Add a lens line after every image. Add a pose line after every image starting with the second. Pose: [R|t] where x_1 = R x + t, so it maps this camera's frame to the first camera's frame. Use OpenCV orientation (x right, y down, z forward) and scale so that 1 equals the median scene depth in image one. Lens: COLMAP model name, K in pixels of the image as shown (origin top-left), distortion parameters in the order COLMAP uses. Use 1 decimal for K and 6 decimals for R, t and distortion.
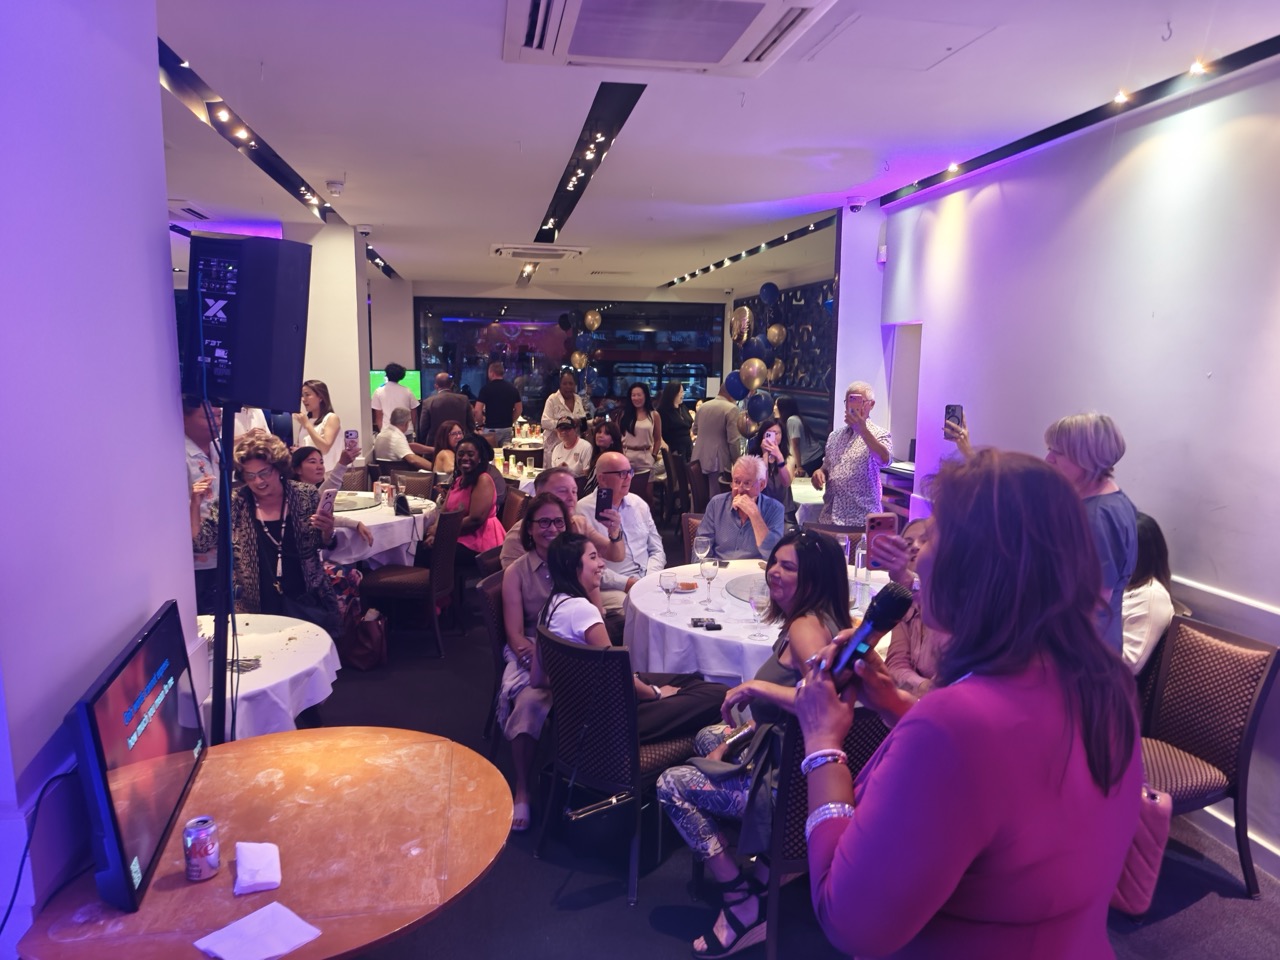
lens RADIAL K [[874.9, 0, 641.6], [0, 874.9, 489.3], [0, 0, 1]] dist [0.029811, -0.041373]
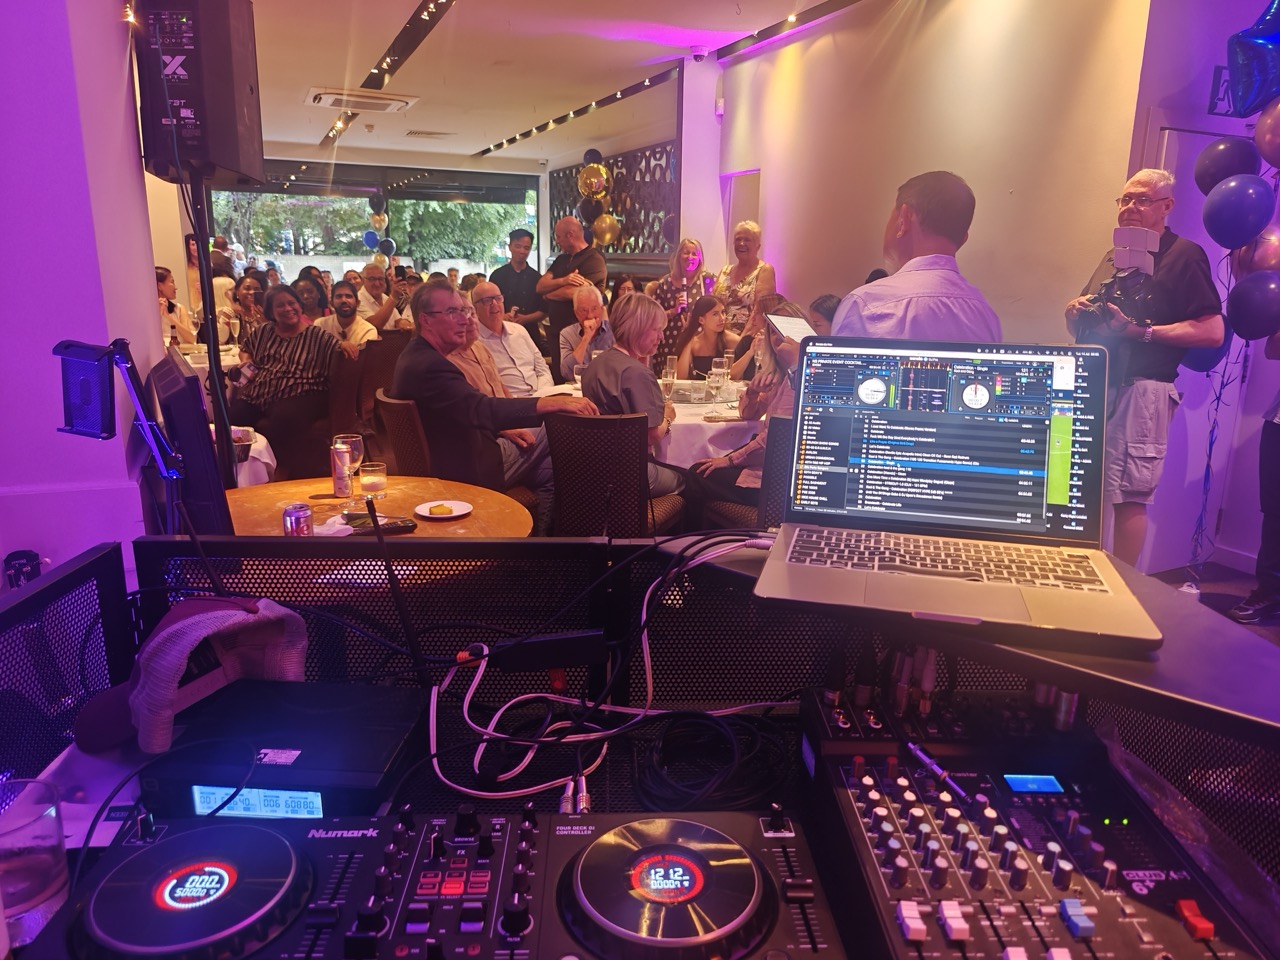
lens RADIAL K [[874.9, 0, 646.5], [0, 874.9, 474.9], [0, 0, 1]] dist [0.029811, -0.041373]
pose [[0.971407, -0.051355, 0.231801, -0.102758], [0.028140, 0.994348, 0.102370, 0.080980], [-0.235749, -0.092920, 0.967362, -0.070325]]
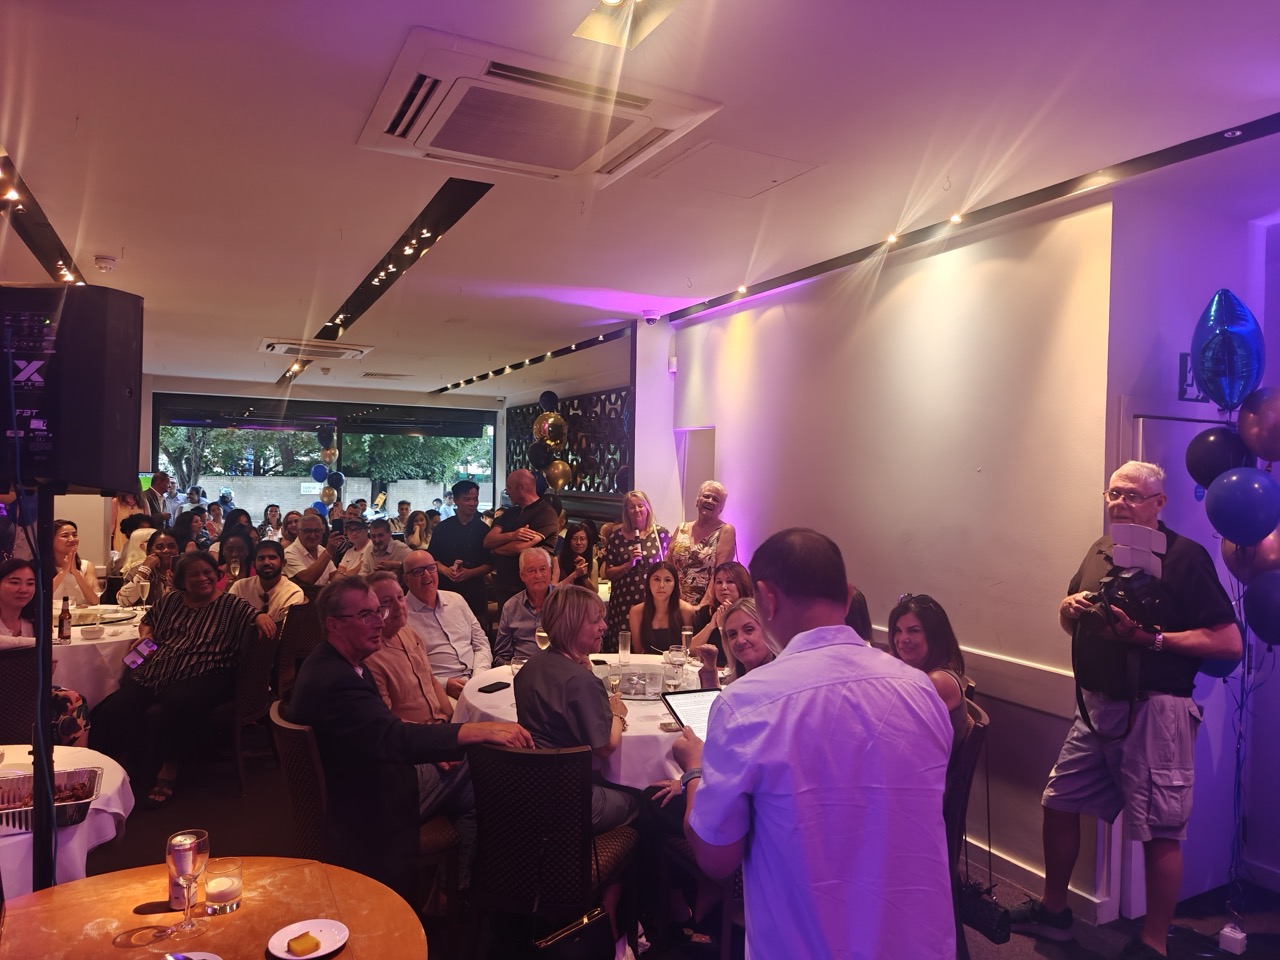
lens RADIAL K [[874.9, 0, 644.6], [0, 874.9, 484.1], [0, 0, 1]] dist [0.029811, -0.041373]
pose [[0.959425, 0.008097, 0.281848, -0.073049], [0.029303, 0.991312, -0.128227, 0.015795], [-0.280438, 0.131283, 0.950852, 0.012298]]
